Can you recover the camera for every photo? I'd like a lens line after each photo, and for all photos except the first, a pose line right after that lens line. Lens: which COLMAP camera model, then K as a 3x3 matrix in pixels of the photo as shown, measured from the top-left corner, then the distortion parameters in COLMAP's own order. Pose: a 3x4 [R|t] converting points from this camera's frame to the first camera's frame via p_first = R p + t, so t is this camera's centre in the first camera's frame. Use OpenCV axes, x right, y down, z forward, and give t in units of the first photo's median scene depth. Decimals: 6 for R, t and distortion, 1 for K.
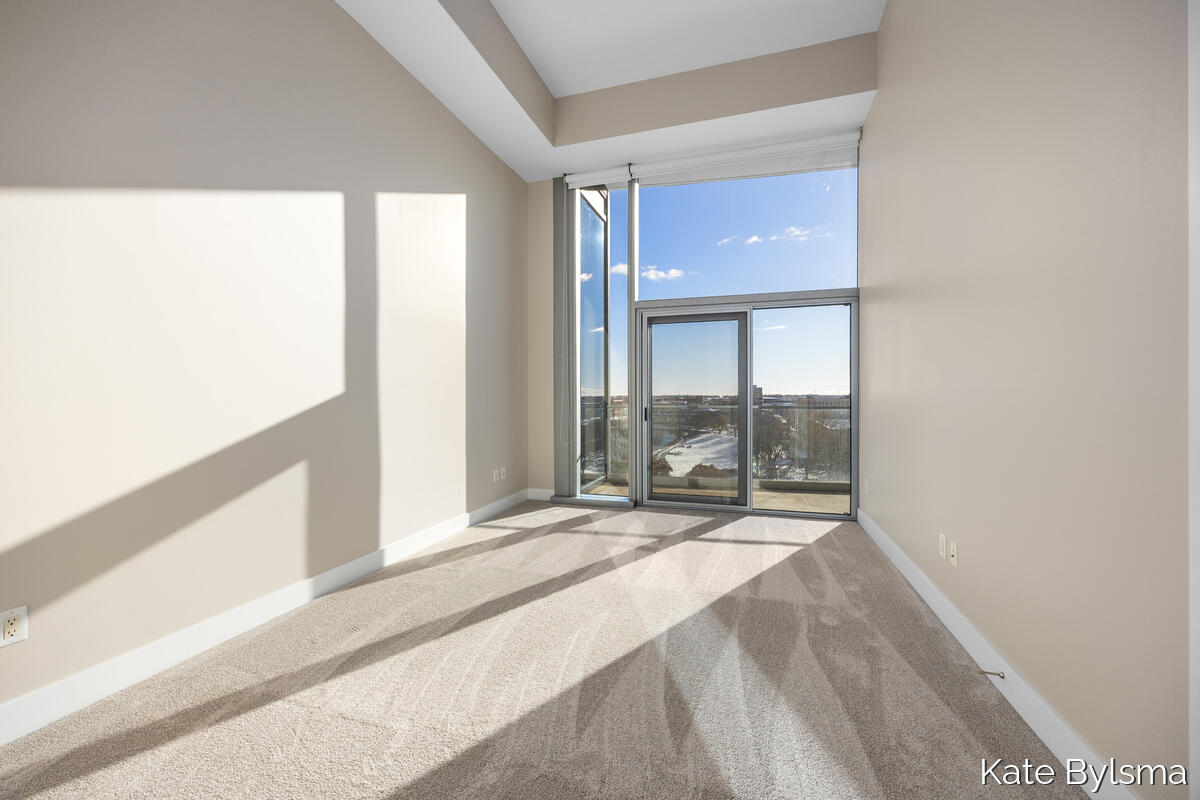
lens RADIAL K [[465.2, 0, 619.7], [0, 465.2, 395.0], [0, 0, 1]] dist [0.002989, -0.000875]
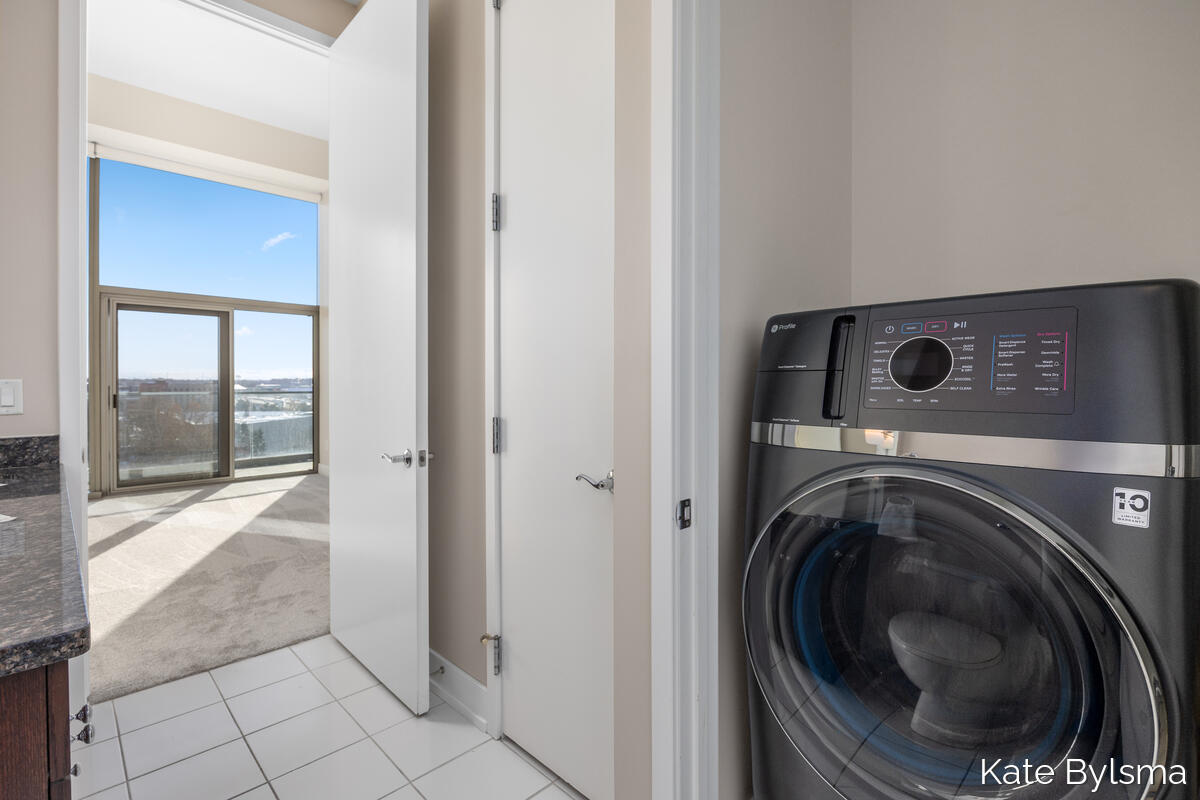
lens RADIAL K [[566.0, 0, 599.5], [0, 566.0, 390.2], [0, 0, 1]] dist [-0.013172, 0.000032]
pose [[0.486159, -0.010441, 0.873808, -0.508962], [-0.005264, 0.999875, 0.014876, -0.005071], [-0.873854, -0.011832, 0.486044, -0.505503]]
